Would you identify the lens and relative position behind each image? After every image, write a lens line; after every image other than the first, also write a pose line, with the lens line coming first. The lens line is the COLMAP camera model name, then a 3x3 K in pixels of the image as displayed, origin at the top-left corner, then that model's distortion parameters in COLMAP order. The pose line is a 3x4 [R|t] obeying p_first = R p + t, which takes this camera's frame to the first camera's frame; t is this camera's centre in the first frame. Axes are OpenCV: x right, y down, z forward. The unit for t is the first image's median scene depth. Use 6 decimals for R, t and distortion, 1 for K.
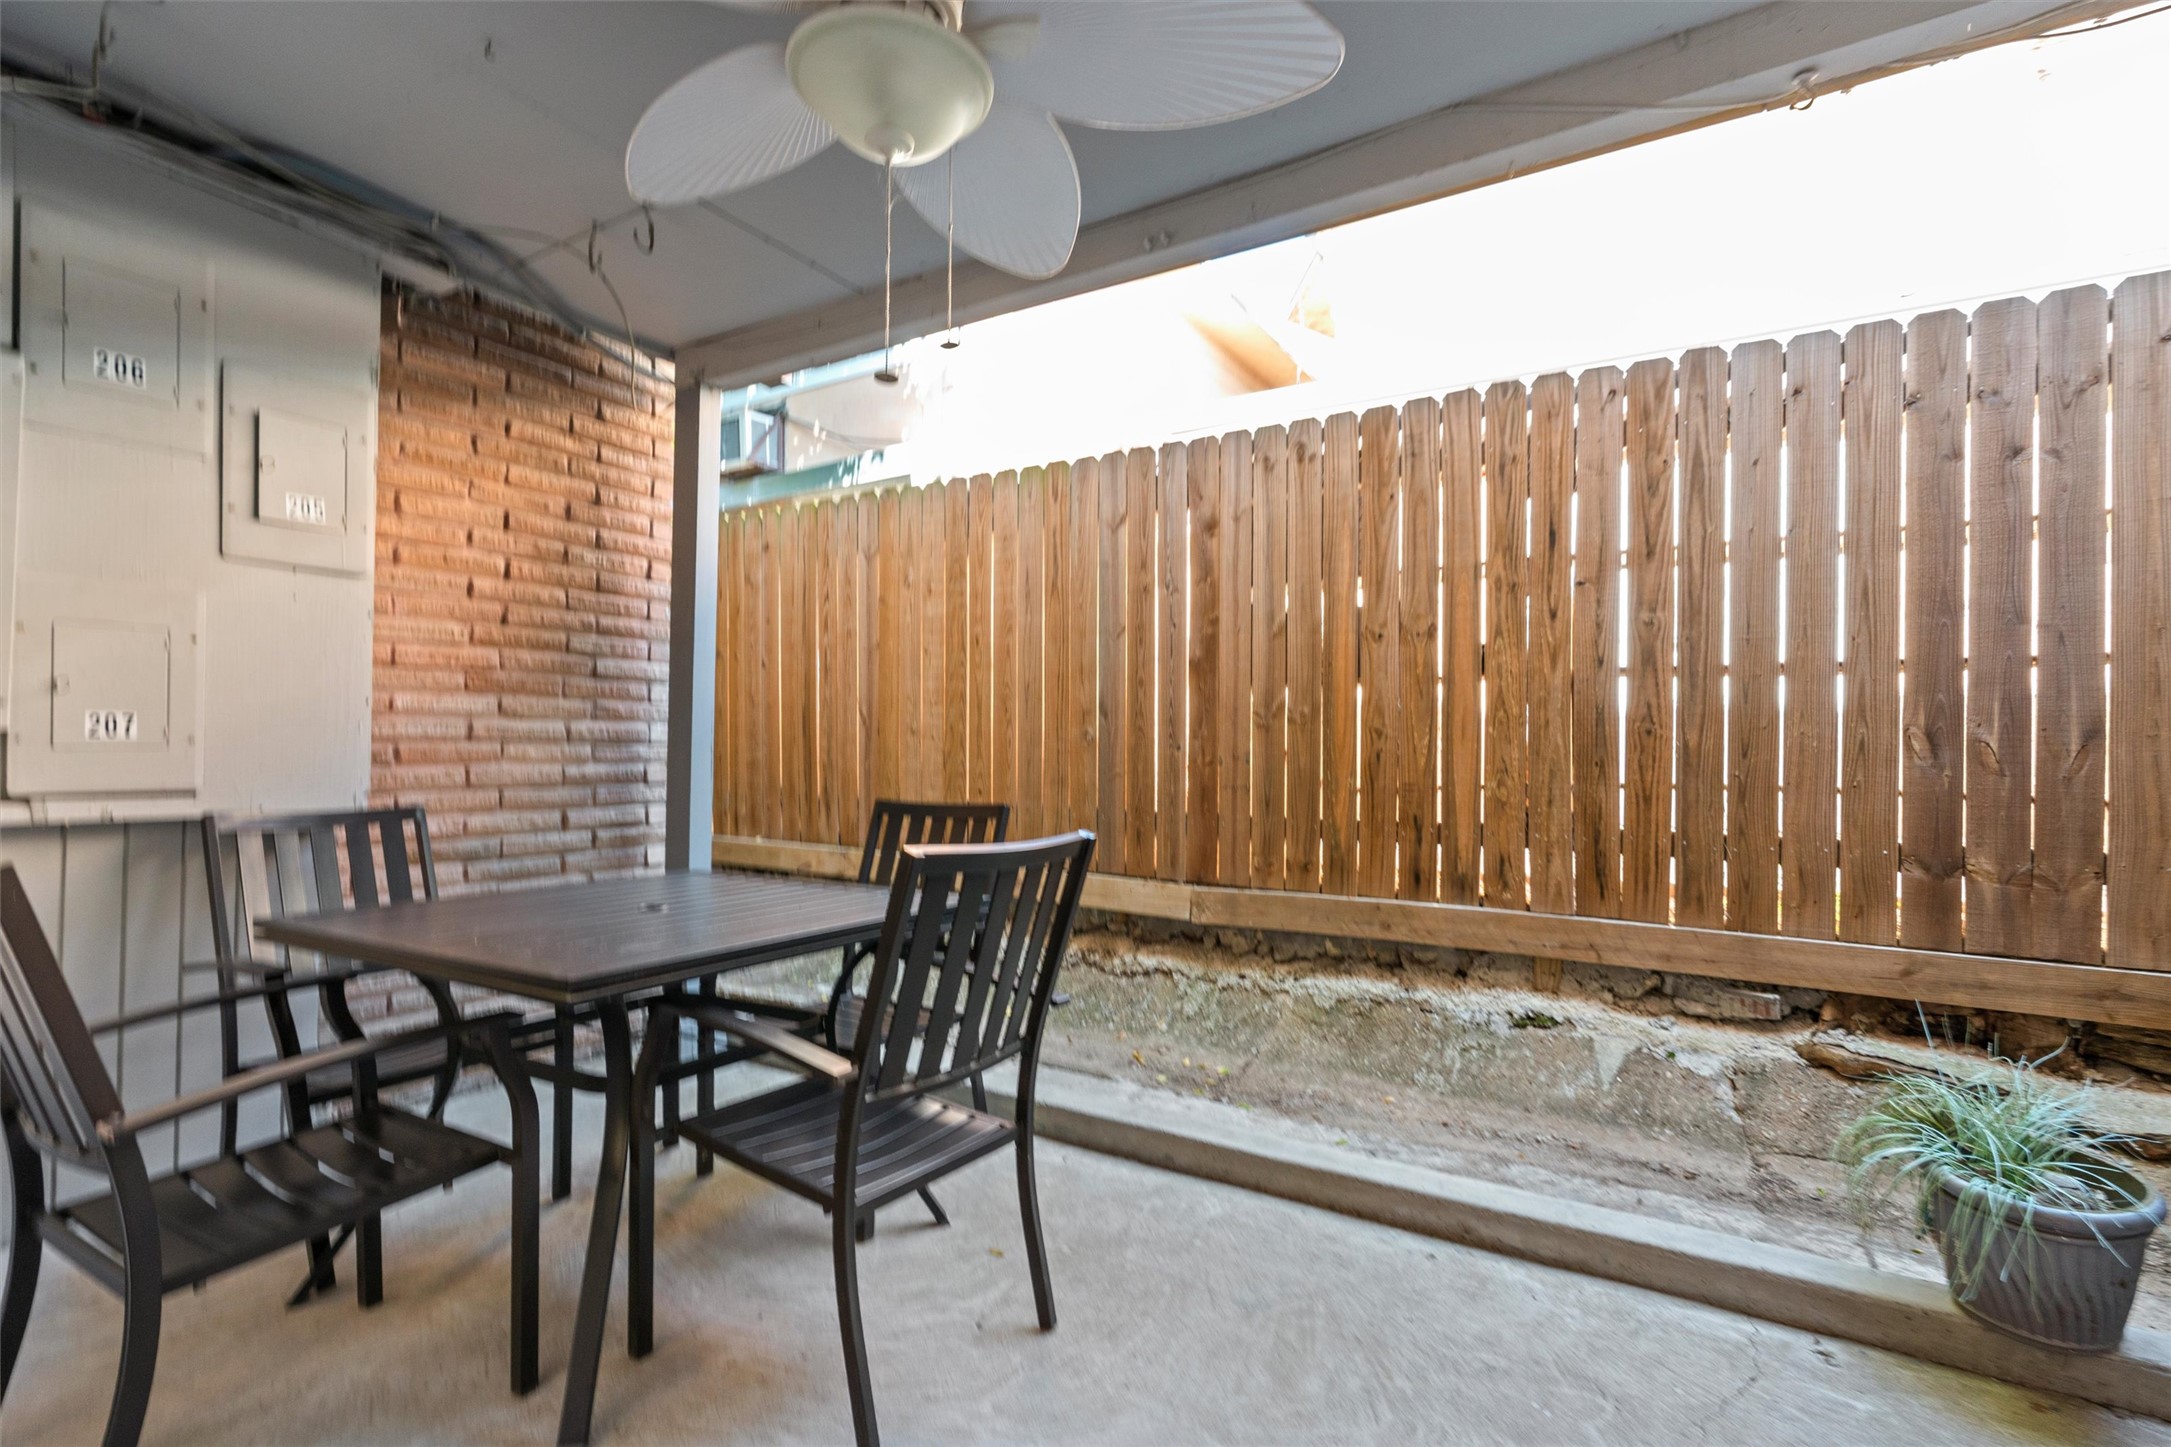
lens RADIAL K [[992.9, 0, 1099.7], [0, 992.9, 750.5], [0, 0, 1]] dist [-0.014956, 0.007052]
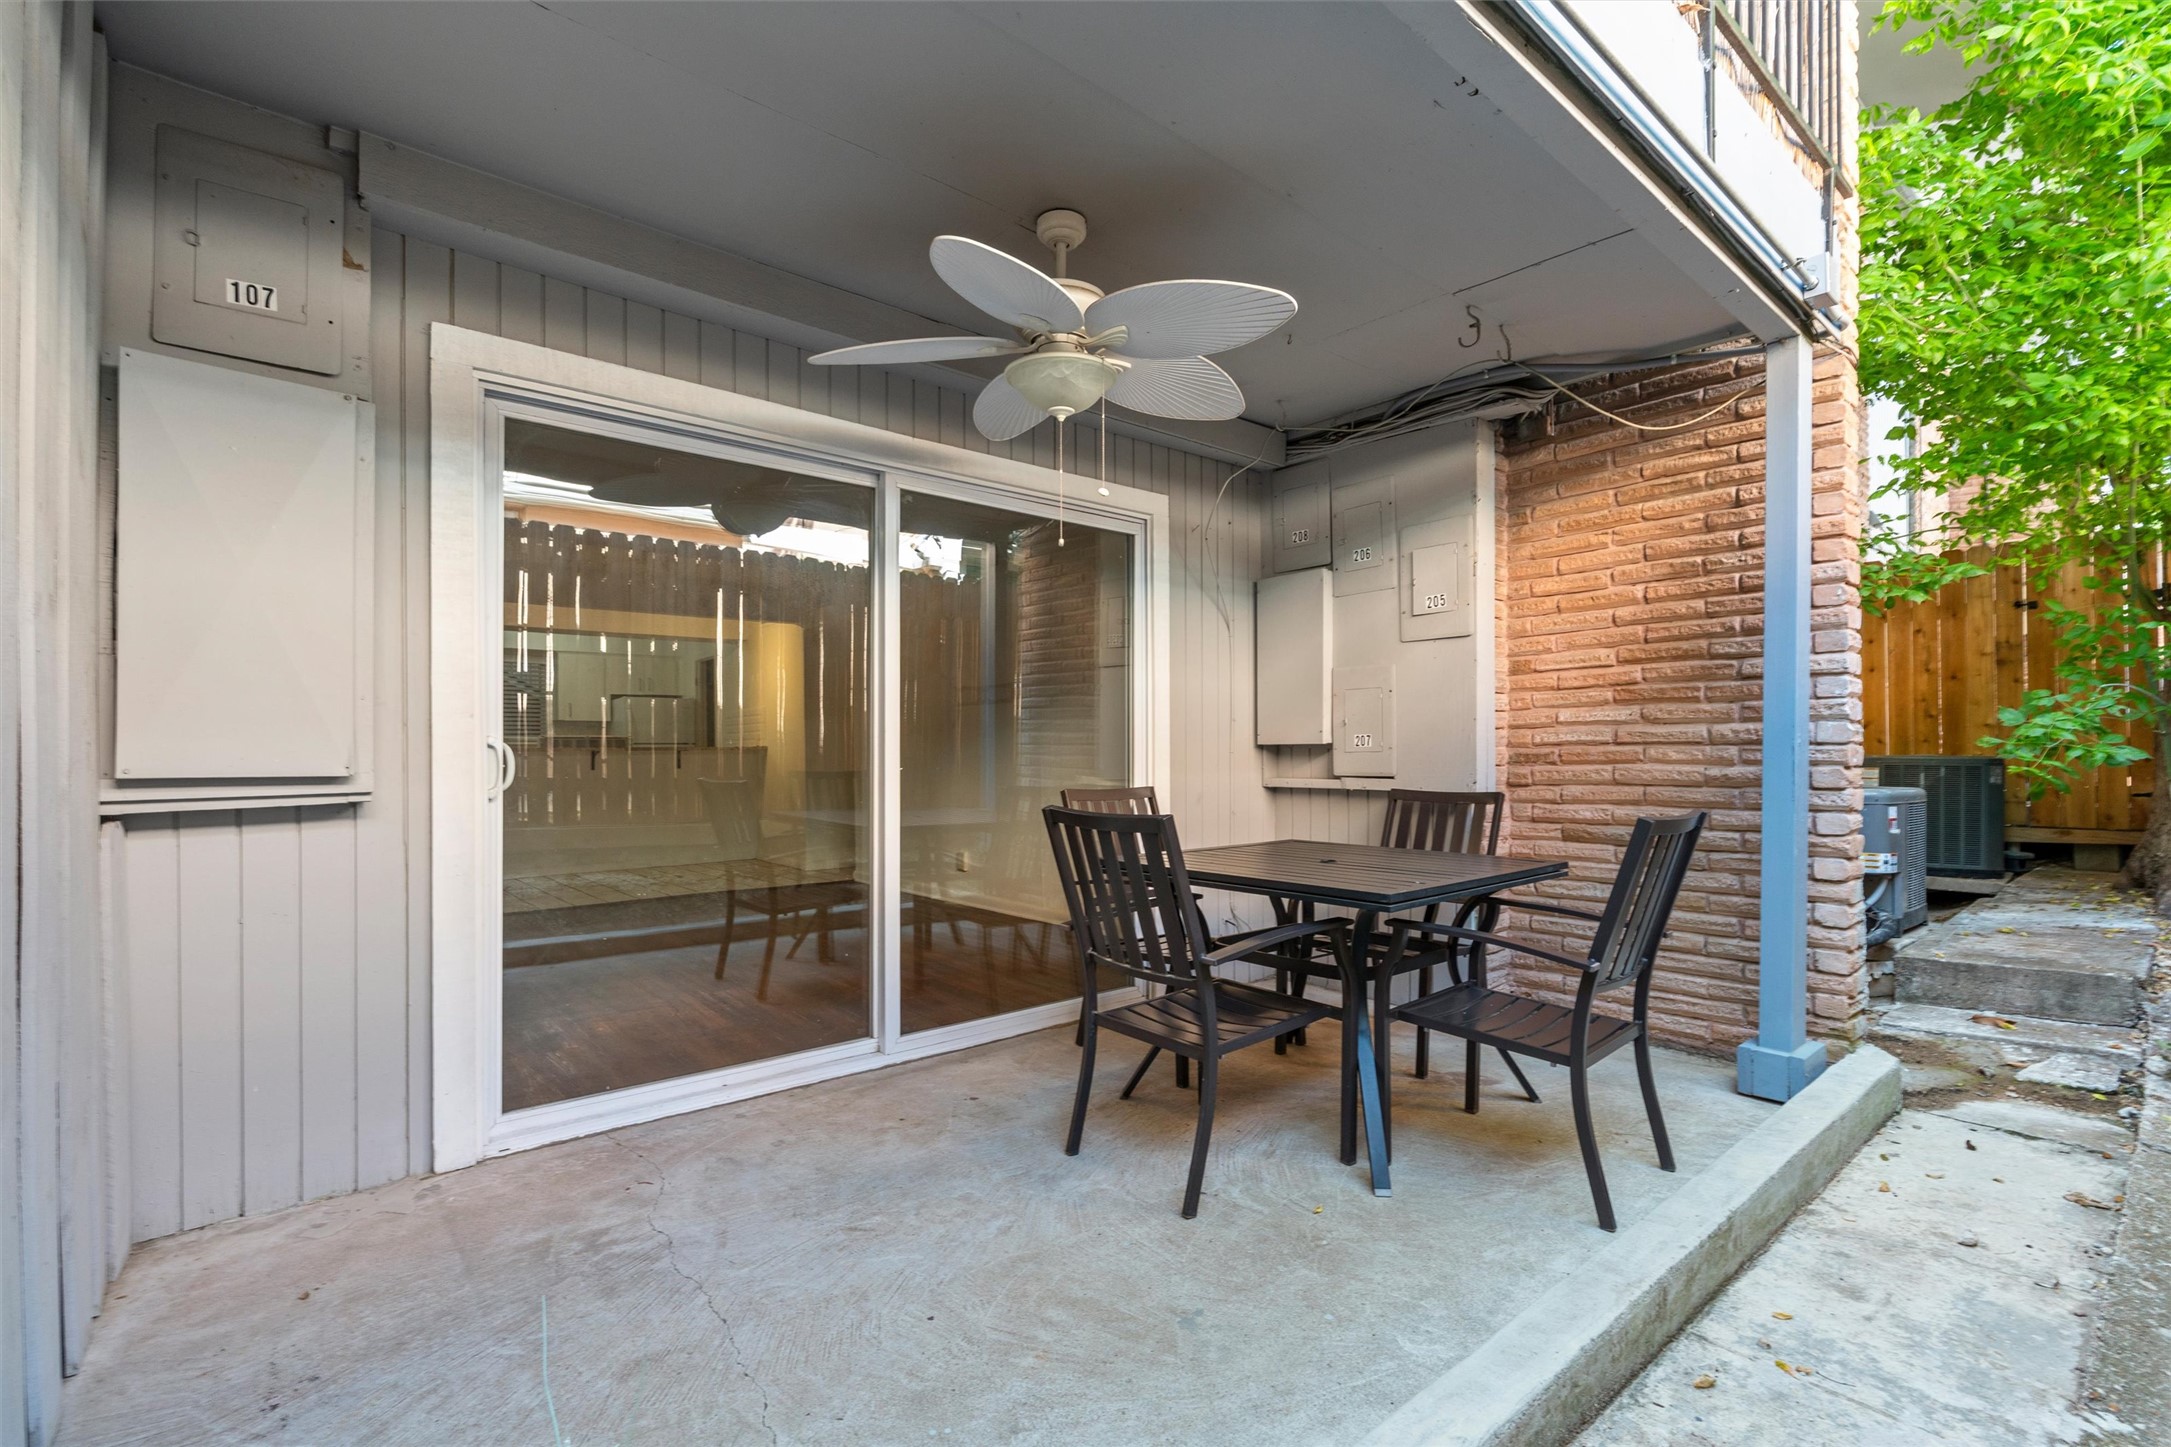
lens RADIAL K [[992.9, 0, 1098.9], [0, 992.9, 745.9], [0, 0, 1]] dist [-0.014956, 0.007052]
pose [[-0.305567, -0.014914, -0.952054, 0.704500], [-0.001321, 0.999883, -0.015240, 0.010595], [0.952170, -0.003399, -0.305550, 0.769234]]
